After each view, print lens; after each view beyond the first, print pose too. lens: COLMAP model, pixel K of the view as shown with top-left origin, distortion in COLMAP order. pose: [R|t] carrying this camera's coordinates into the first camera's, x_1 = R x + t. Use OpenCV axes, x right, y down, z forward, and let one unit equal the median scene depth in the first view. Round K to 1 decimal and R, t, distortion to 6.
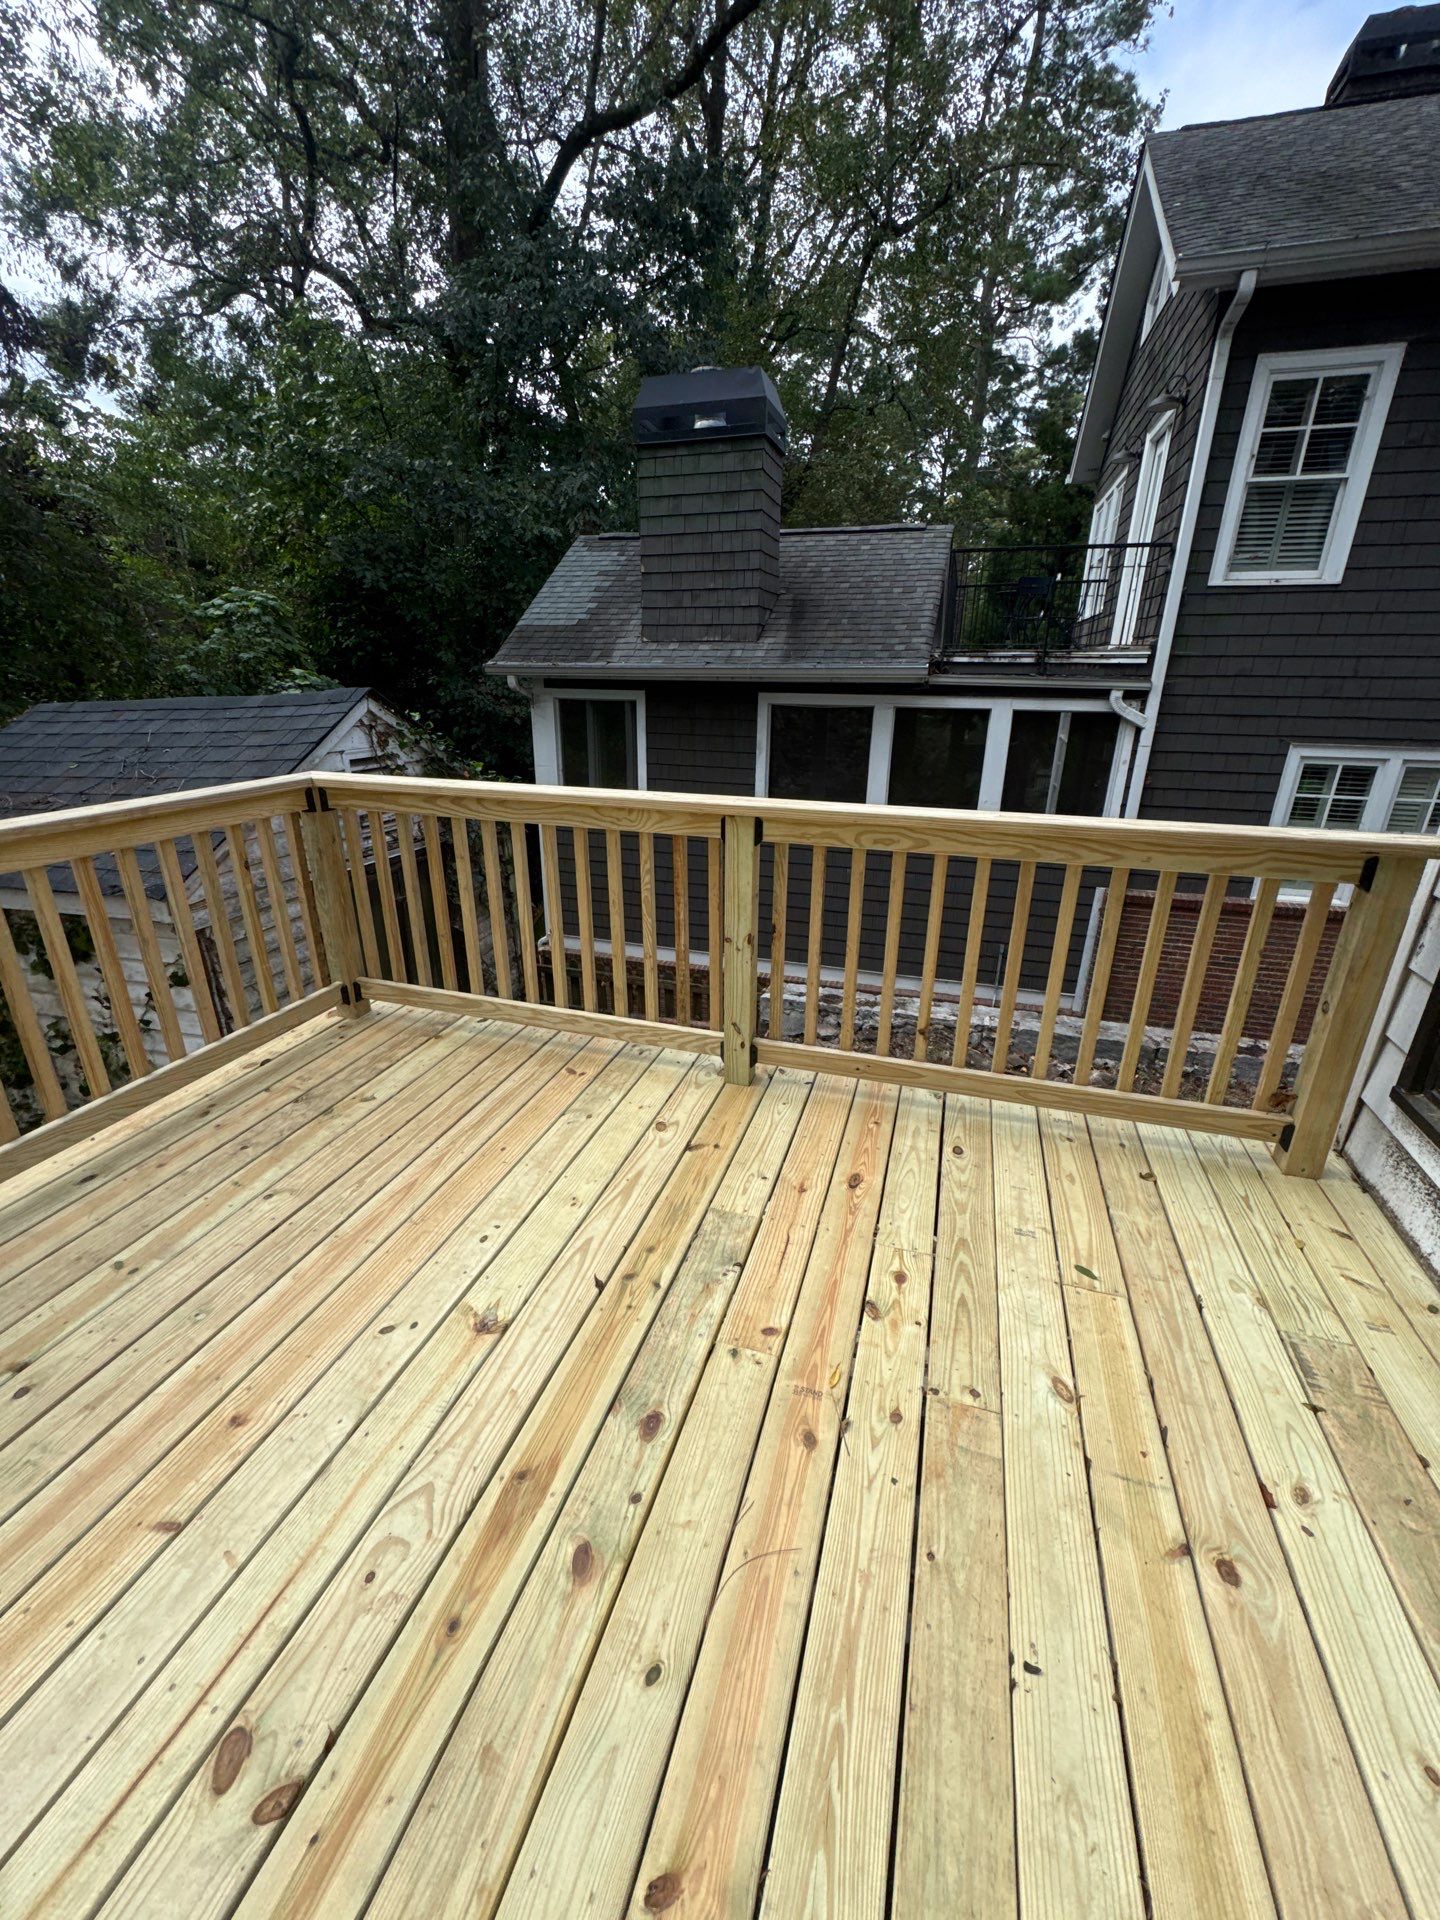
lens RADIAL K [[763.6, 0, 724.8], [0, 763.6, 962.9], [0, 0, 1]] dist [-0.003121, 0.000334]
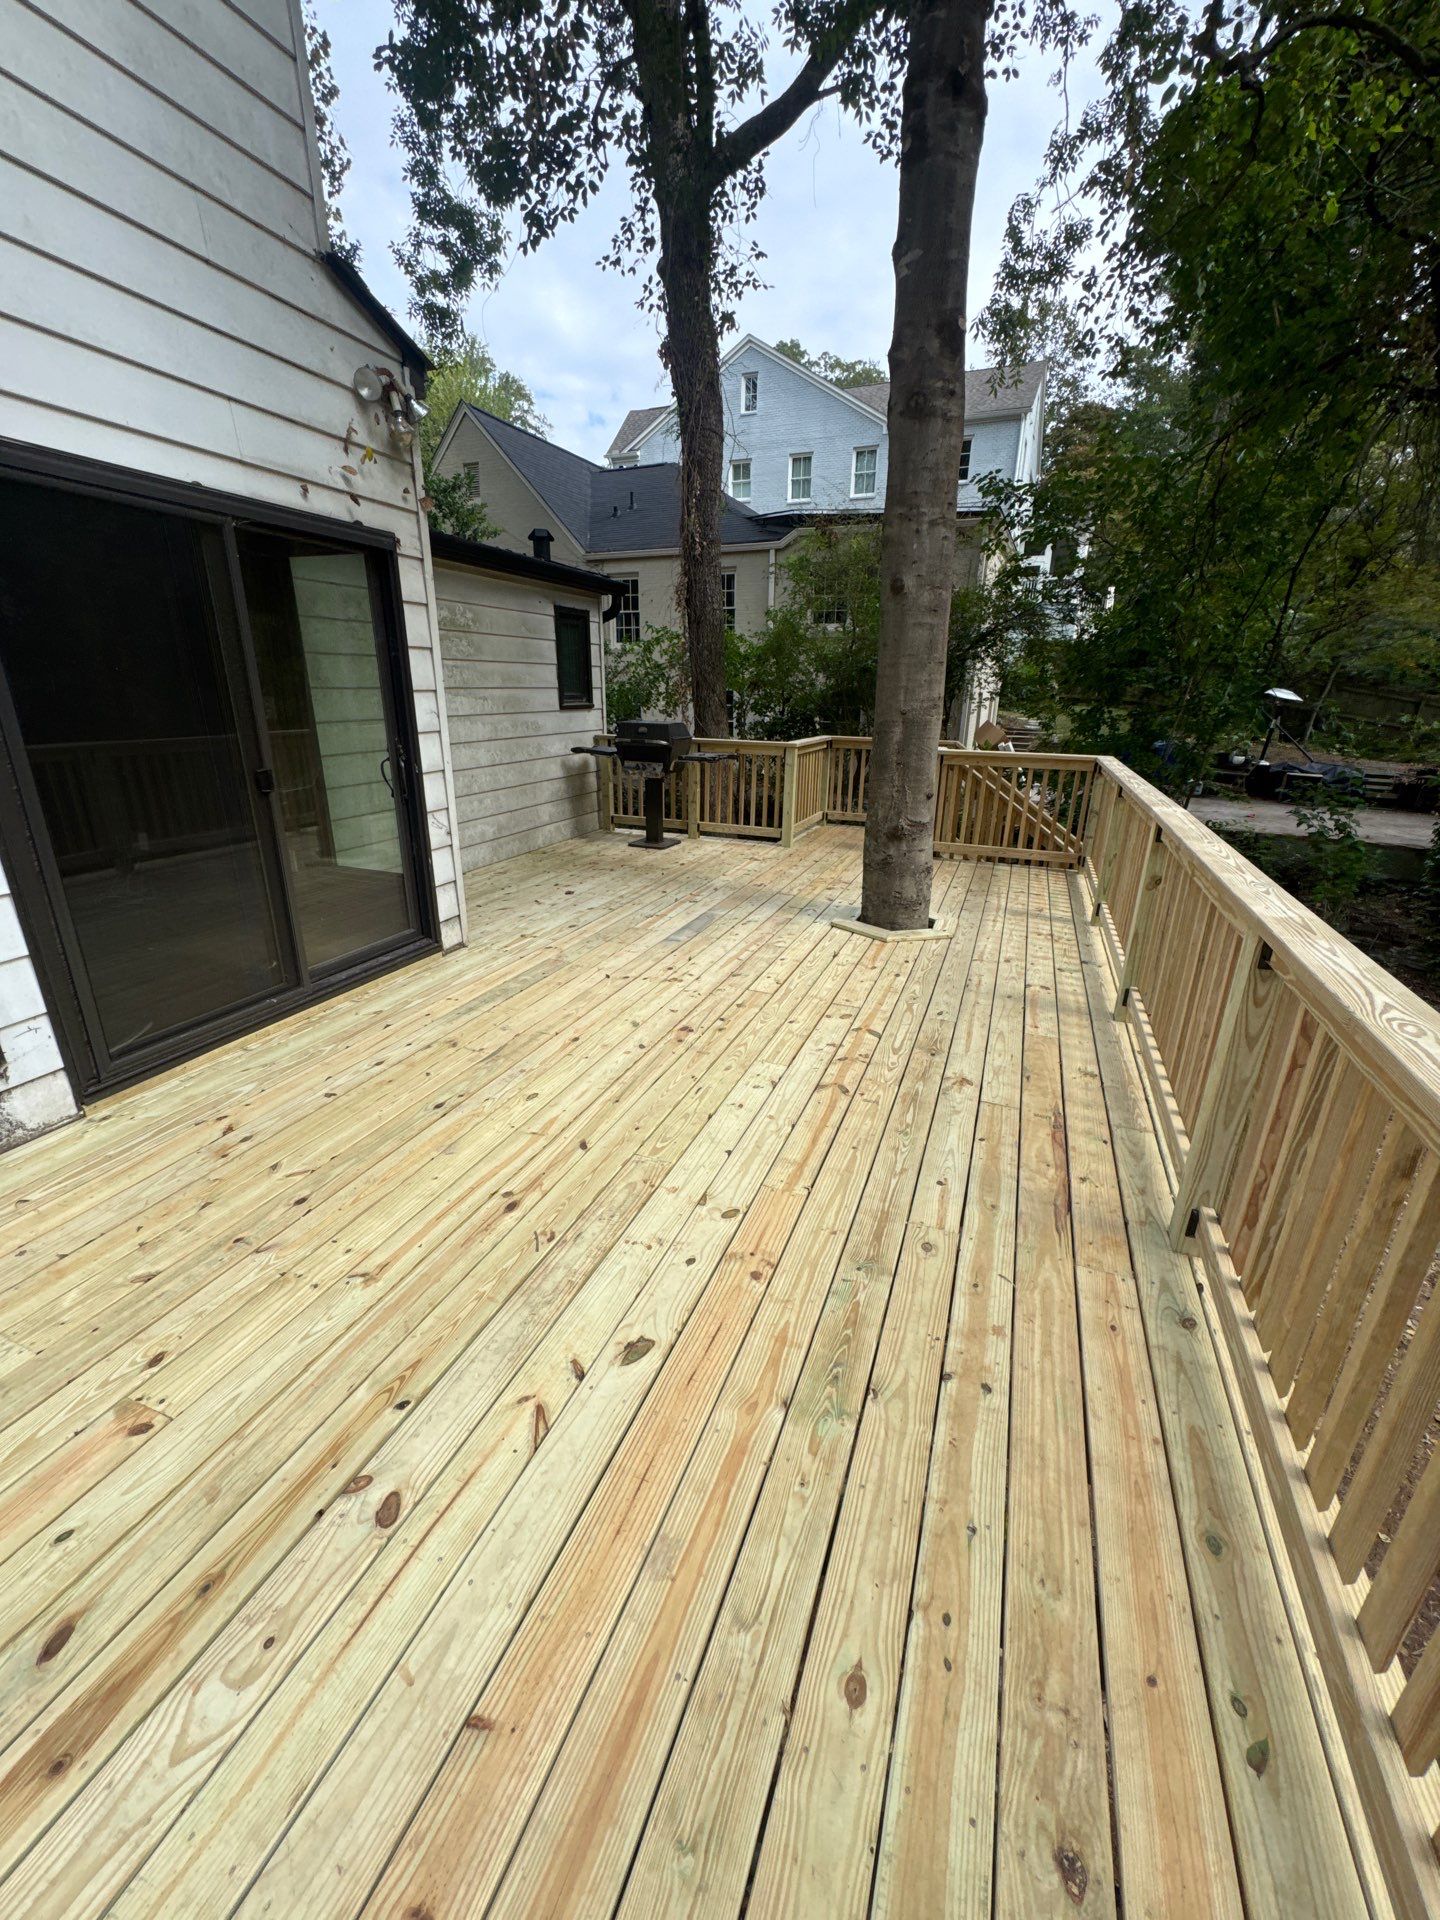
lens RADIAL K [[763.6, 0, 718.3], [0, 763.6, 956.9], [0, 0, 1]] dist [-0.003121, 0.000334]
pose [[-0.996763, -0.046312, 0.065715, -0.161797], [0.007655, 0.759018, 0.651024, -0.077739], [-0.080029, 0.649420, -0.756207, 0.168698]]
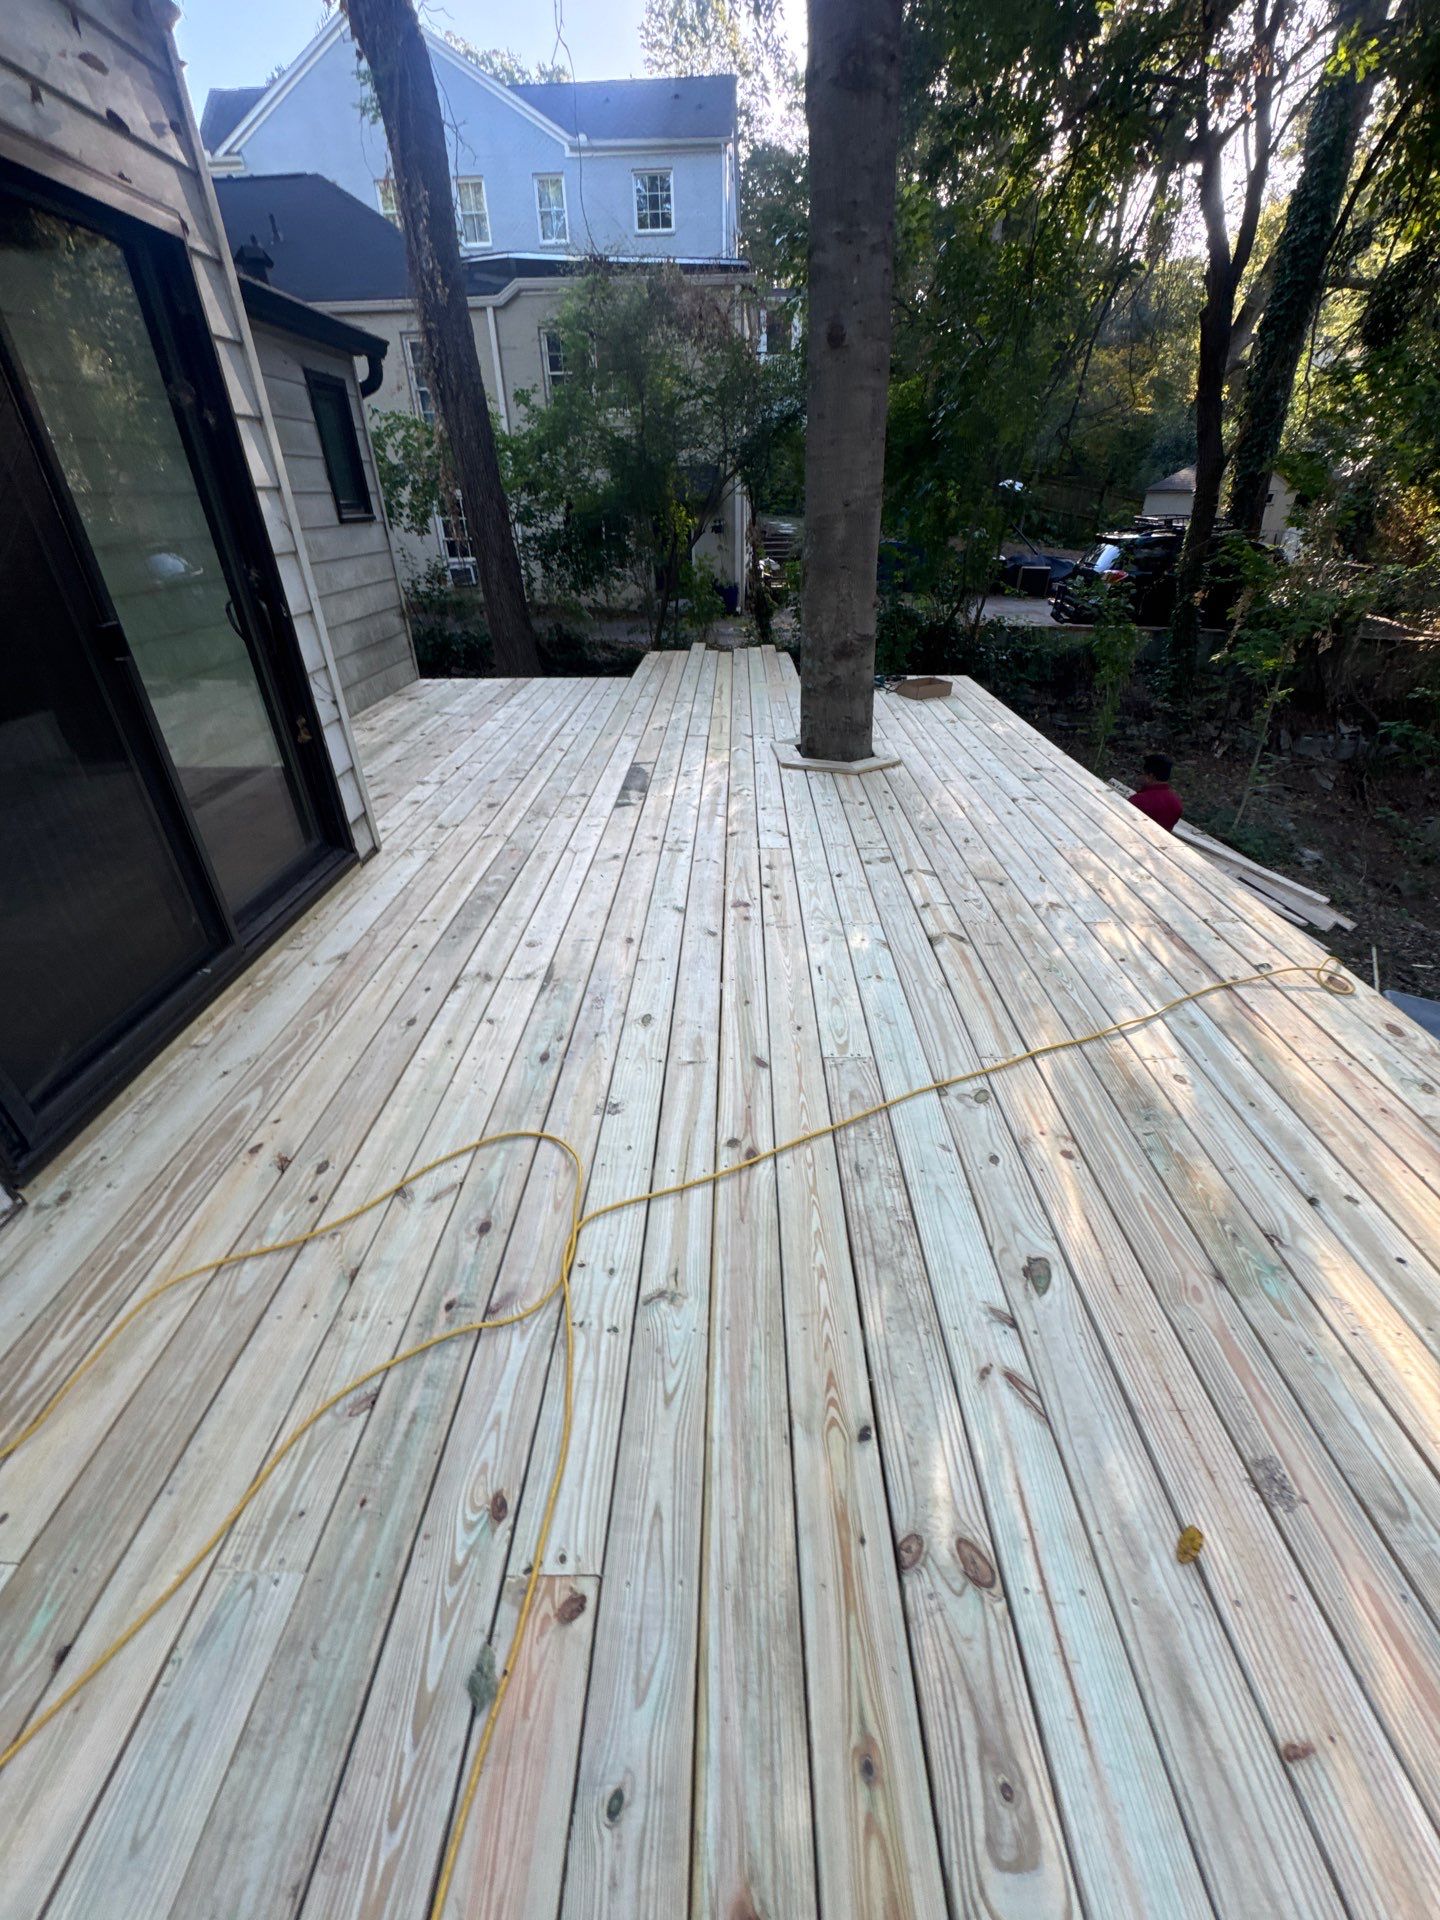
lens RADIAL K [[763.6, 0, 720.6], [0, 763.6, 960.3], [0, 0, 1]] dist [-0.003121, 0.000334]
pose [[-0.961759, 0.145659, -0.231954, -0.020048], [-0.094518, 0.618344, 0.780203, -0.042082], [0.257071, 0.772291, -0.580931, 0.108872]]
